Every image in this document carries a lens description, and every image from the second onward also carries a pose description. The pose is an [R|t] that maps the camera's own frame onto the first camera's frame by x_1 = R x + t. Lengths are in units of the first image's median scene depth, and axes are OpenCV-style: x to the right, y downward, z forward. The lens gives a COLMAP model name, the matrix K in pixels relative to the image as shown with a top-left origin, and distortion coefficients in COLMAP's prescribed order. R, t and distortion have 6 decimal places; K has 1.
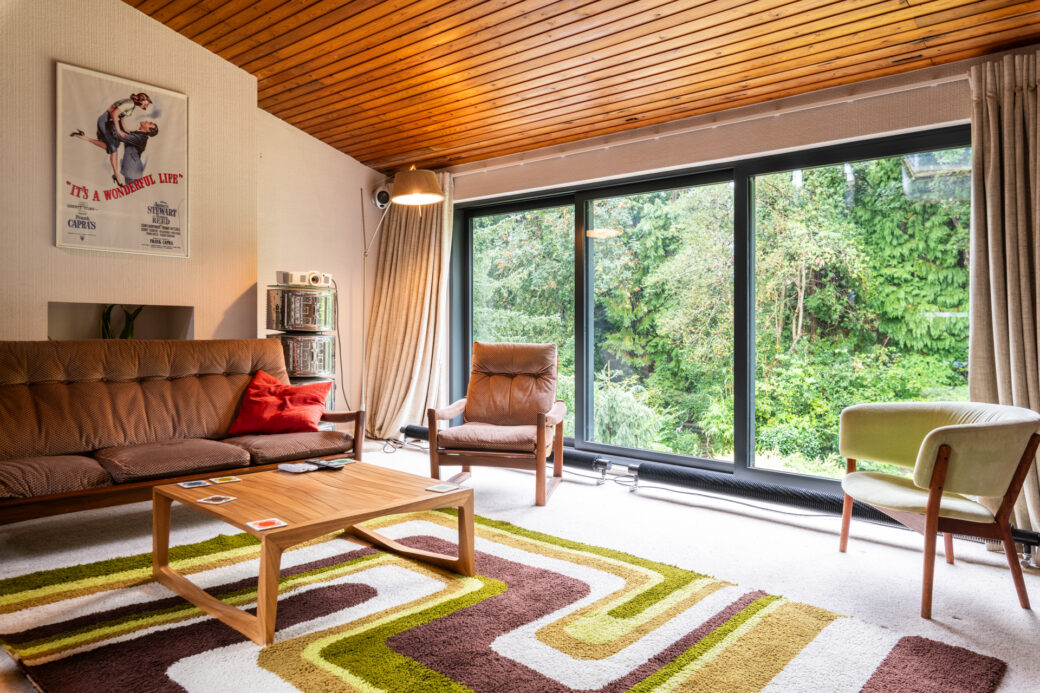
lens RADIAL K [[716.7, 0, 520.9], [0, 716.7, 331.9], [0, 0, 1]] dist [-0.003909, -0.001486]
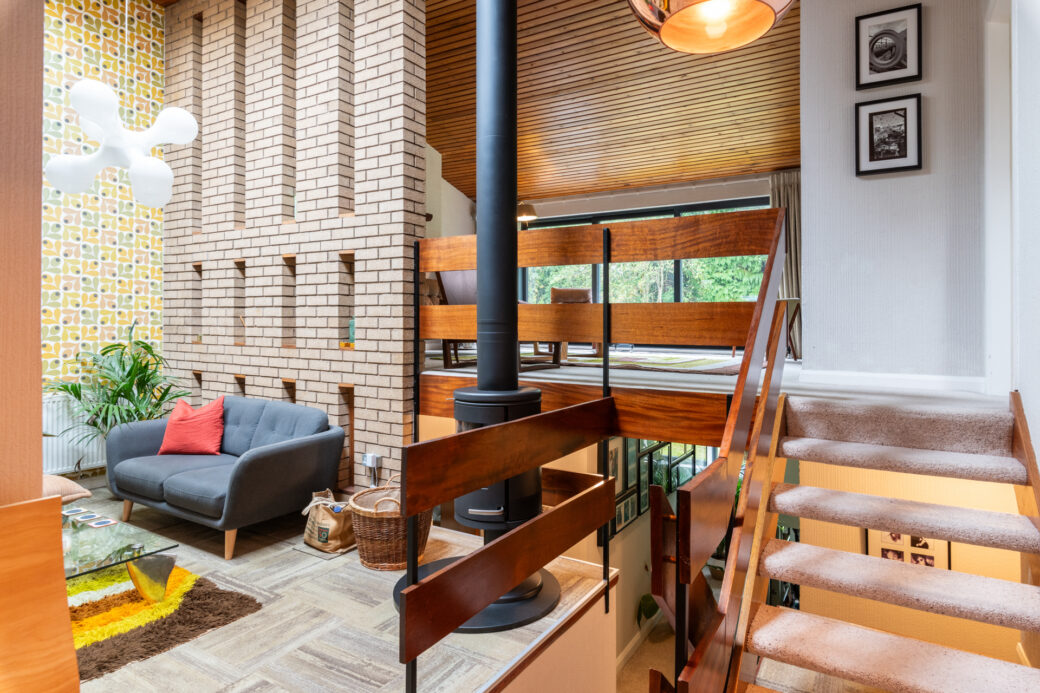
lens RADIAL K [[596.1, 0, 527.5], [0, 596.1, 326.6], [0, 0, 1]] dist [-0.002505, -0.001860]
pose [[0.984722, 0.000006, 0.174132, -0.076504], [0.000446, 0.999997, -0.002554, 0.023090], [-0.174131, 0.002592, 0.984719, -0.121910]]
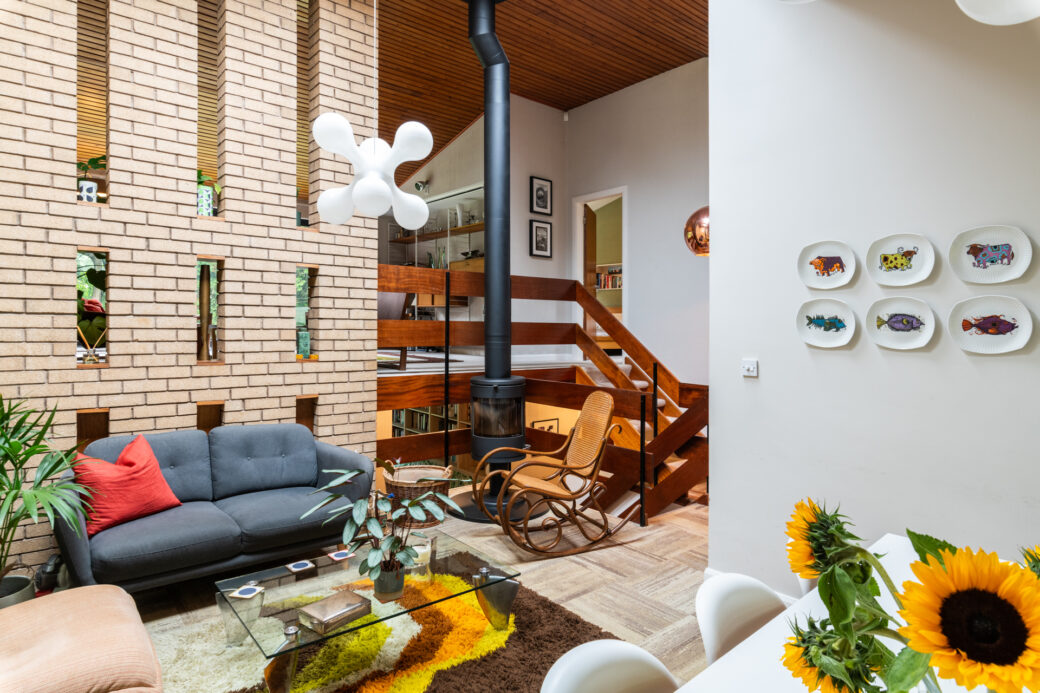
lens RADIAL K [[596.1, 0, 527.5], [0, 596.1, 326.6], [0, 0, 1]] dist [-0.002505, -0.001860]
pose [[0.150635, -0.009423, 0.988544, -0.243697], [-0.000843, 0.999953, 0.009660, 0.017865], [-0.988589, -0.002288, 0.150620, -0.041839]]
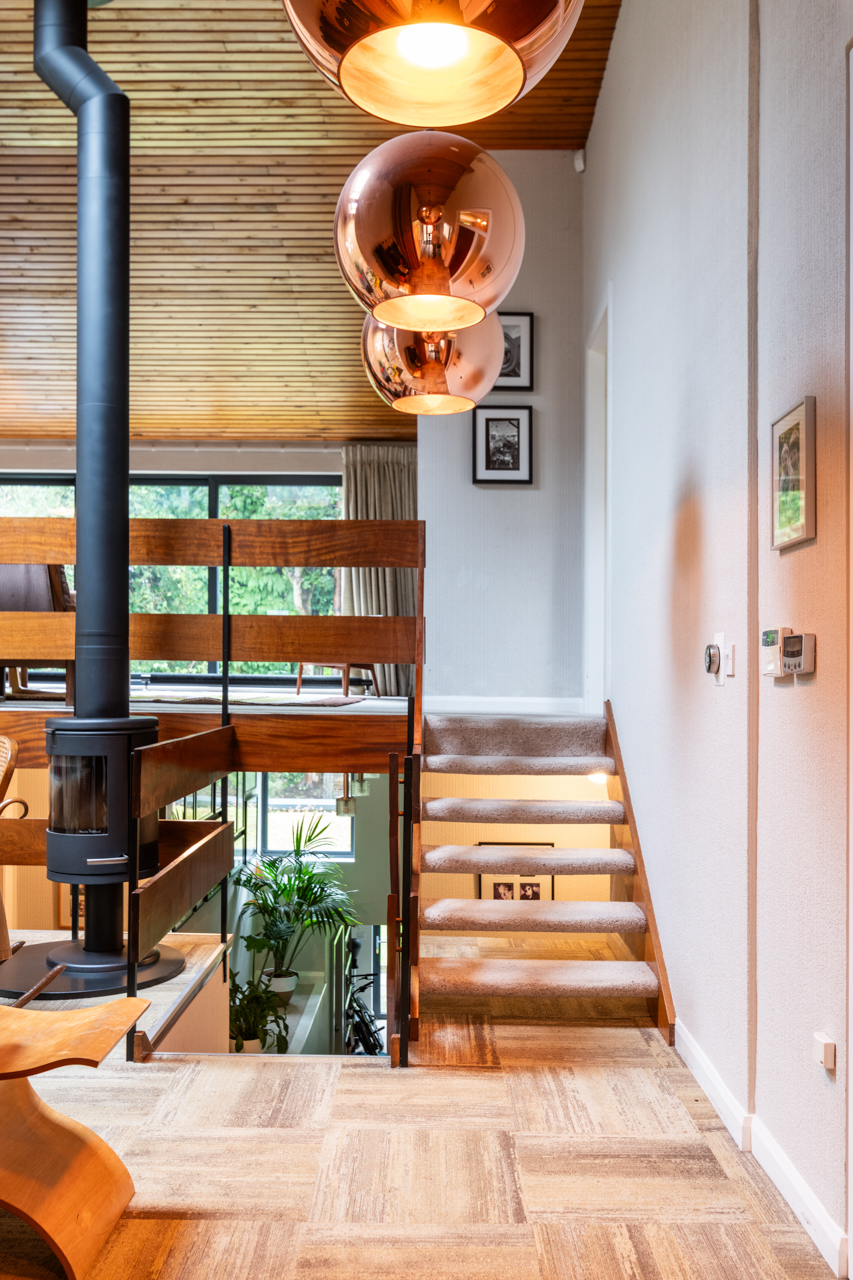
lens RADIAL K [[1098.7, 0, 423.9], [0, 1098.7, 680.0], [0, 0, 1]] dist [-0.009346, -0.002232]
pose [[0.765381, -0.005004, 0.643558, -0.135087], [-0.002329, 0.999942, 0.010545, 0.027254], [-0.643574, -0.009570, 0.765324, -0.171313]]
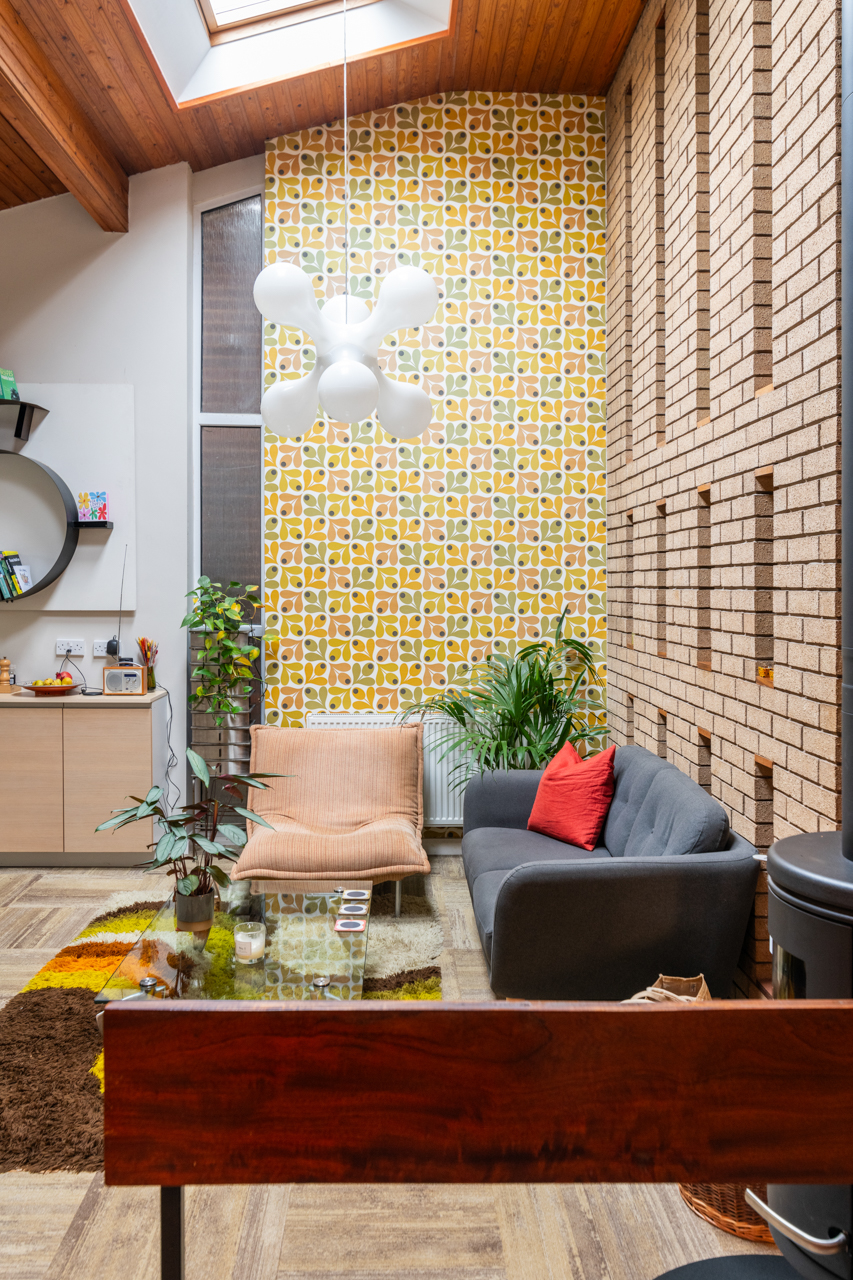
lens RADIAL K [[991.4, 0, 424.8], [0, 991.4, 608.9], [0, 0, 1]] dist [-0.001869, 0.000141]
pose [[0.672347, 0.010075, -0.740168, -0.035395], [-0.000279, 0.999911, 0.013358, 0.018133], [0.740236, -0.008775, 0.672290, -0.070539]]
